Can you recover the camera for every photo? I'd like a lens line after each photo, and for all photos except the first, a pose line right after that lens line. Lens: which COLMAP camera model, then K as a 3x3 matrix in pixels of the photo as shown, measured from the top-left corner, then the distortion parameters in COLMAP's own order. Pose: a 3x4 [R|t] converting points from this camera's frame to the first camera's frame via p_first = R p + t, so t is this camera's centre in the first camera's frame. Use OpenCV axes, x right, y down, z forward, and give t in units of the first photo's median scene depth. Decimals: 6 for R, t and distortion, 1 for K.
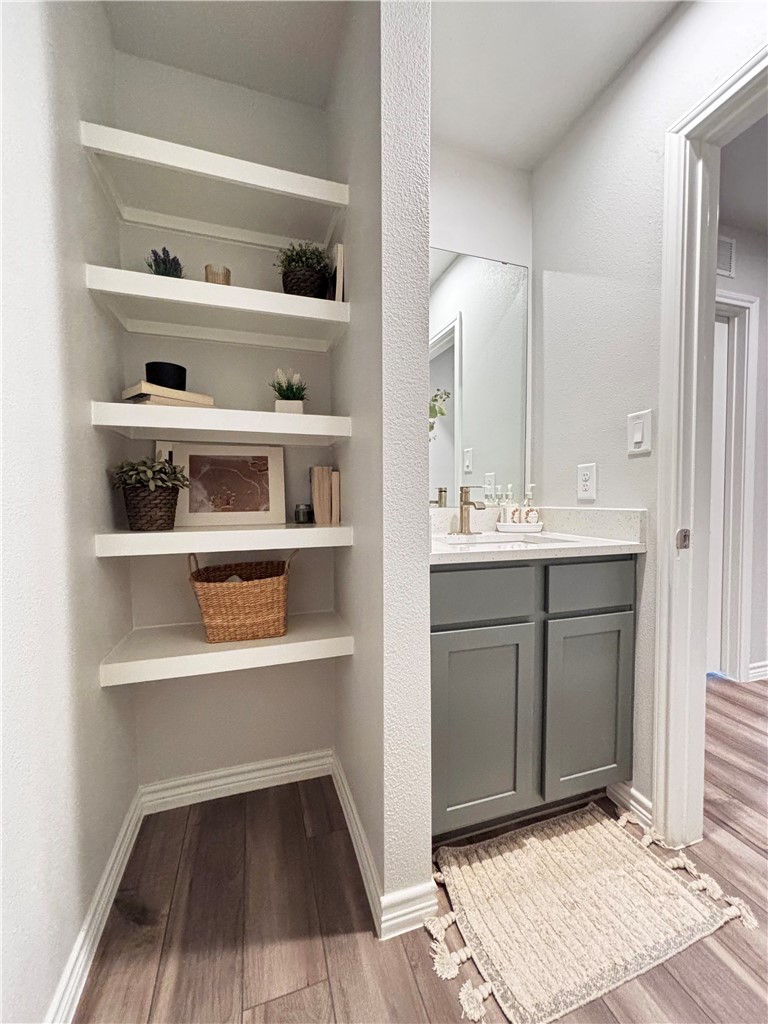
lens RADIAL K [[408.8, 0, 378.7], [0, 408.8, 513.2], [0, 0, 1]] dist [-0.011993, -0.000339]
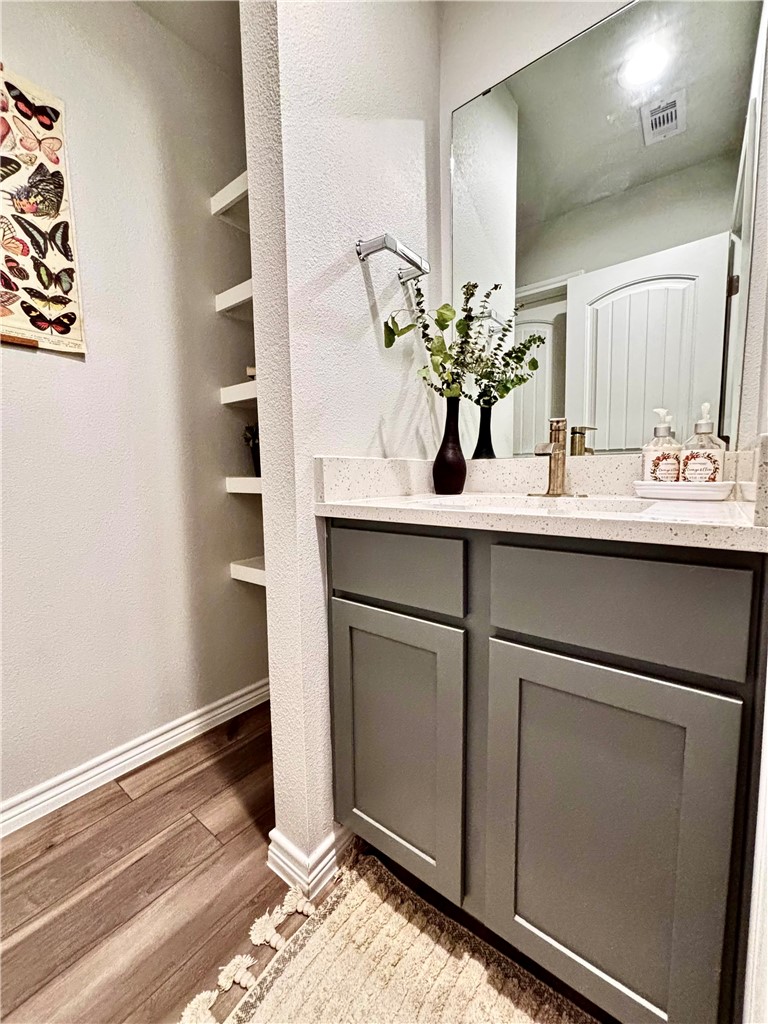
lens RADIAL K [[400.8, 0, 383.5], [0, 400.8, 509.4], [0, 0, 1]] dist [-0.012345, -0.000008]
pose [[0.563249, 0.070848, -0.823244, 0.756582], [-0.024629, 0.997314, 0.068978, 0.045844], [0.825920, -0.018576, 0.563481, 0.538119]]
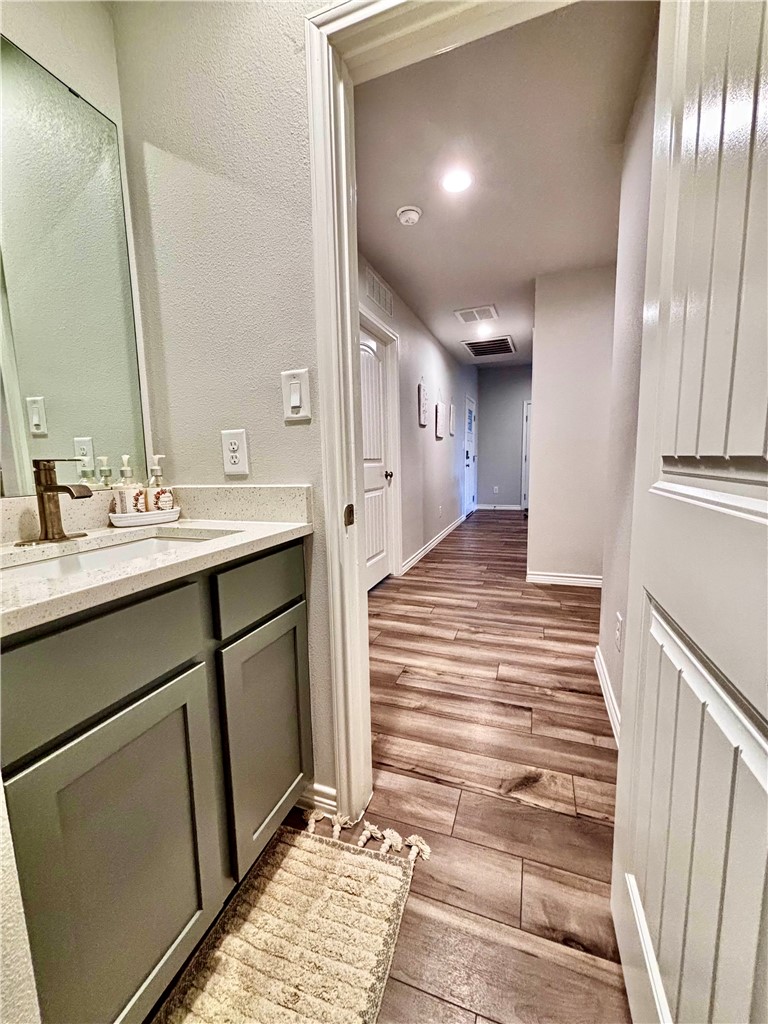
lens RADIAL K [[412.4, 0, 387.5], [0, 412.4, 513.0], [0, 0, 1]] dist [0.000906, -0.000137]
pose [[0.604867, -0.108121, 0.788952, 0.047728], [0.050523, 0.993954, 0.097480, -0.027797], [-0.794722, -0.019102, 0.606673, 0.324998]]
